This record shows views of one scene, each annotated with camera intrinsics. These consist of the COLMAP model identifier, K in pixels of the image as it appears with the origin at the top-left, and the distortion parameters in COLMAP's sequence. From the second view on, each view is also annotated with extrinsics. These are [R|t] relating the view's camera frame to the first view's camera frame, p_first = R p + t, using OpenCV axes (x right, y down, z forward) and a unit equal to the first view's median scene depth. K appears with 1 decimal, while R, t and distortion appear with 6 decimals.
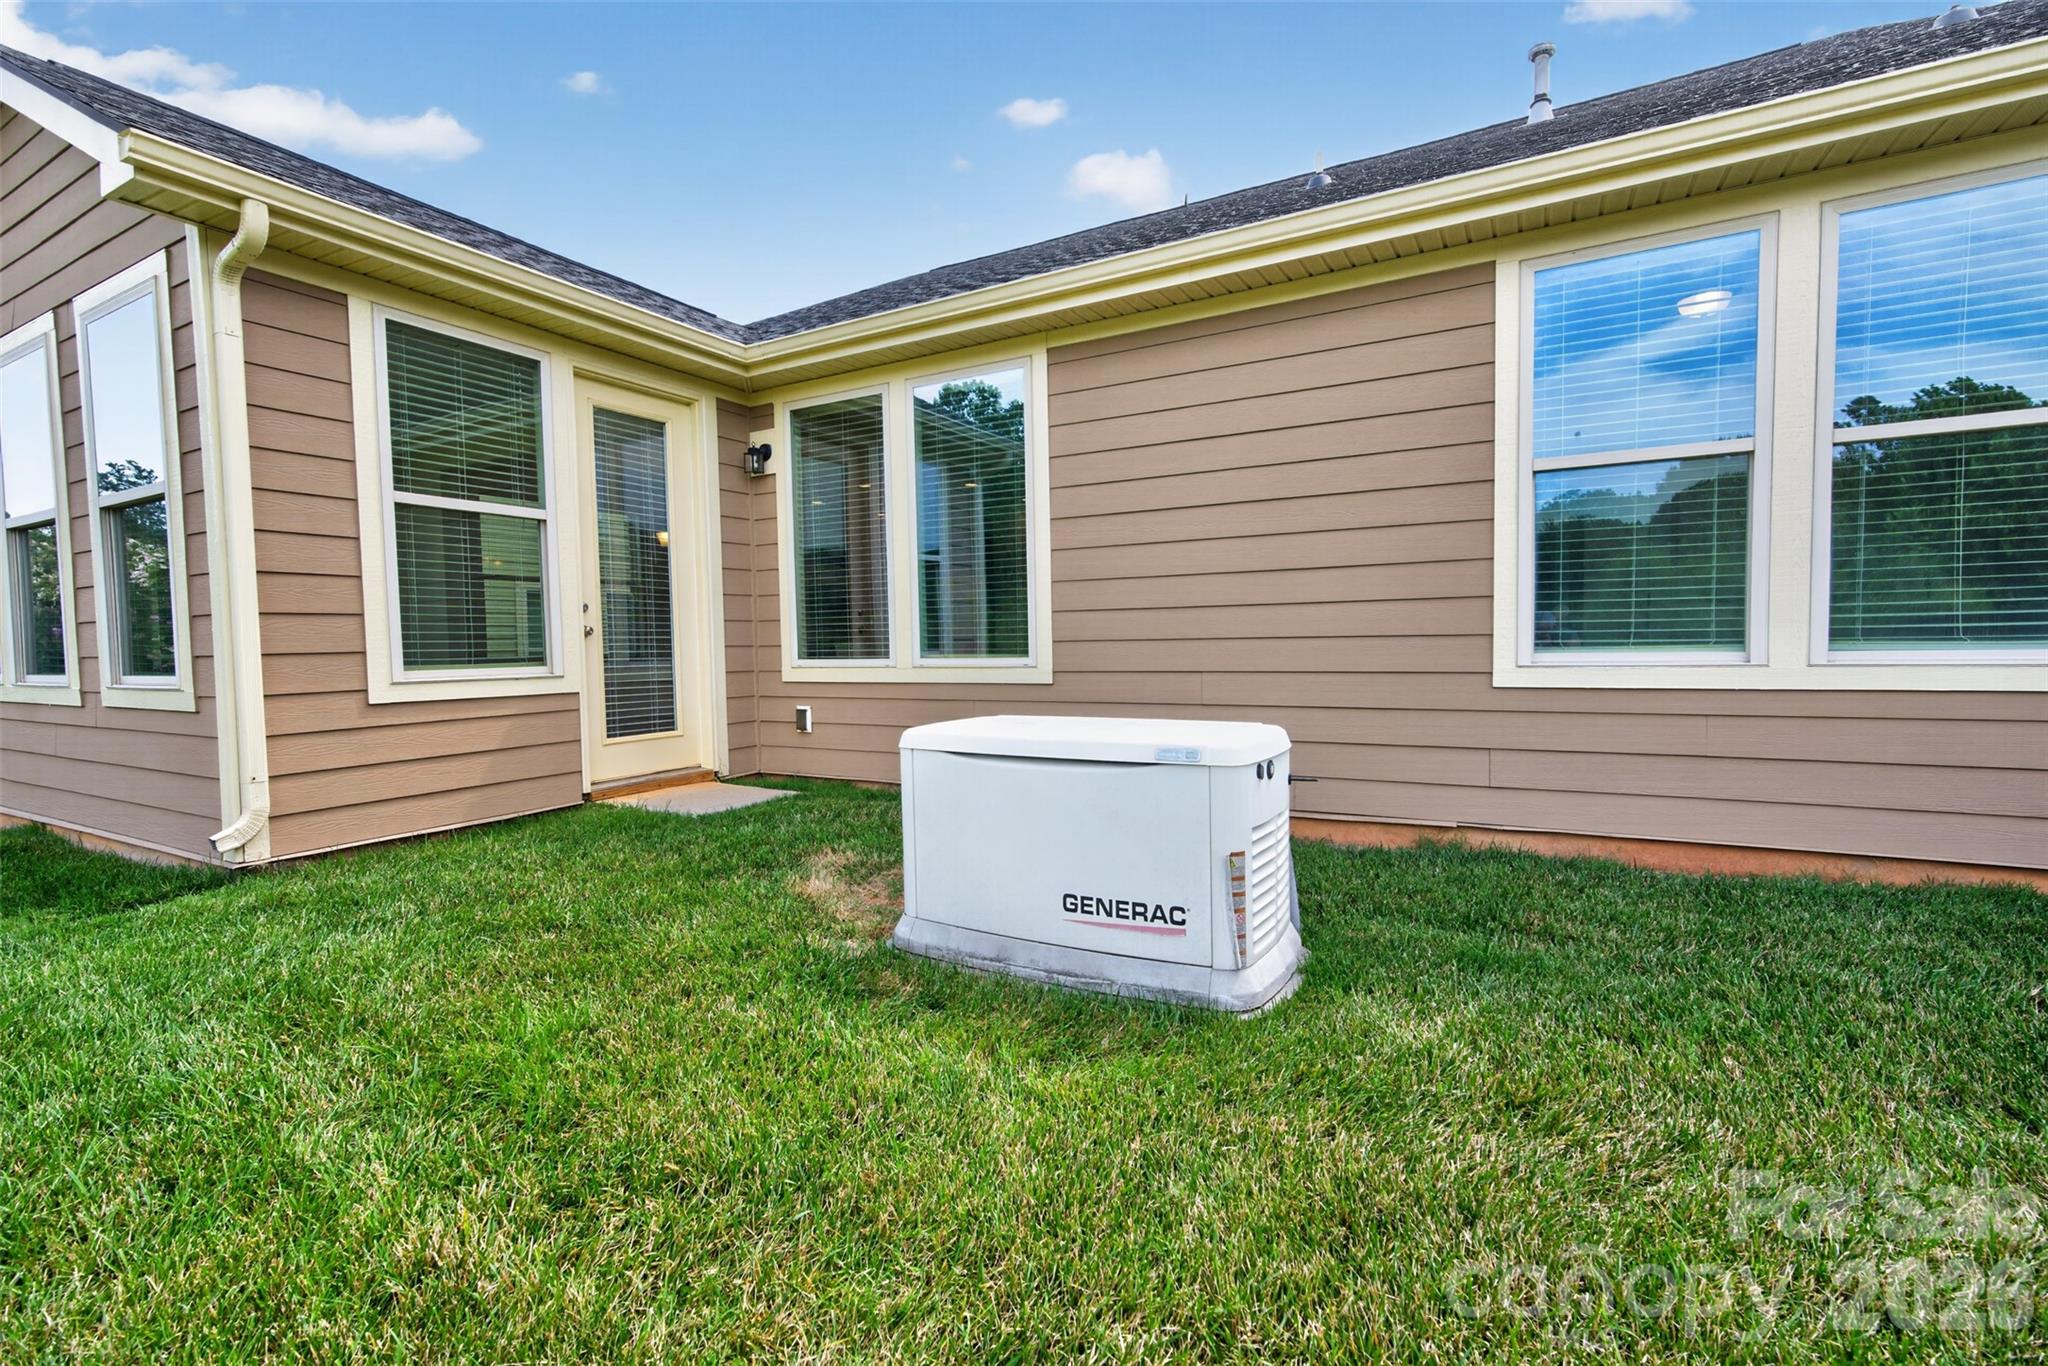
lens RADIAL K [[933.3, 0, 1033.7], [0, 933.3, 673.7], [0, 0, 1]] dist [0.003895, 0.000318]
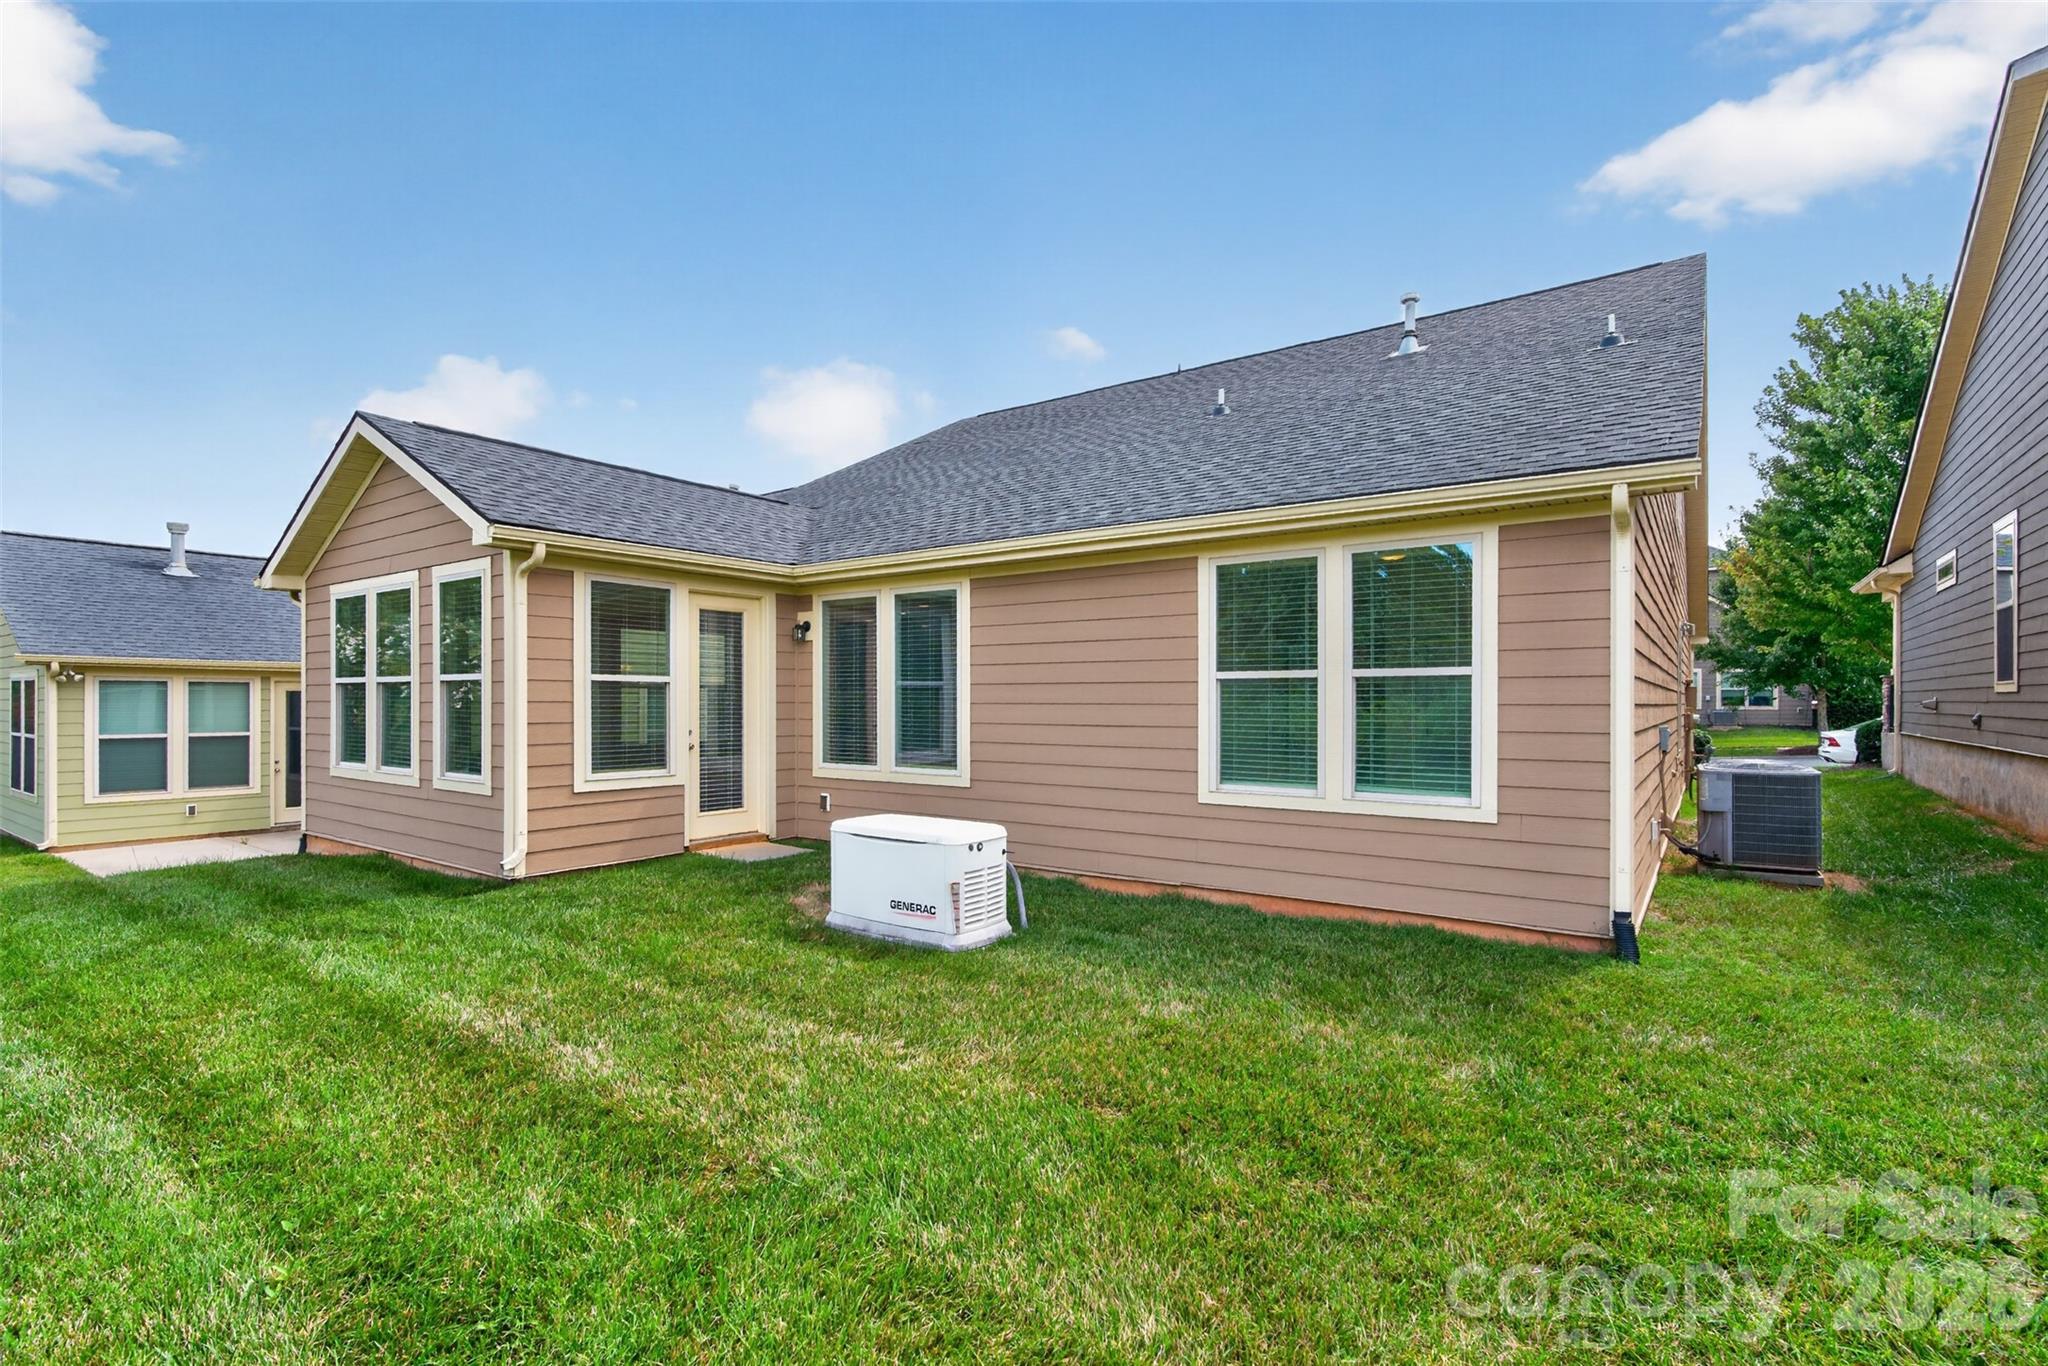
lens RADIAL K [[933.3, 0, 1014.9], [0, 933.3, 697.5], [0, 0, 1]] dist [0.003895, 0.000318]
pose [[0.993463, 0.018454, -0.112654, 0.335607], [-0.023571, 0.998742, -0.044259, -0.090426], [0.111696, 0.046625, 0.992648, -0.704503]]
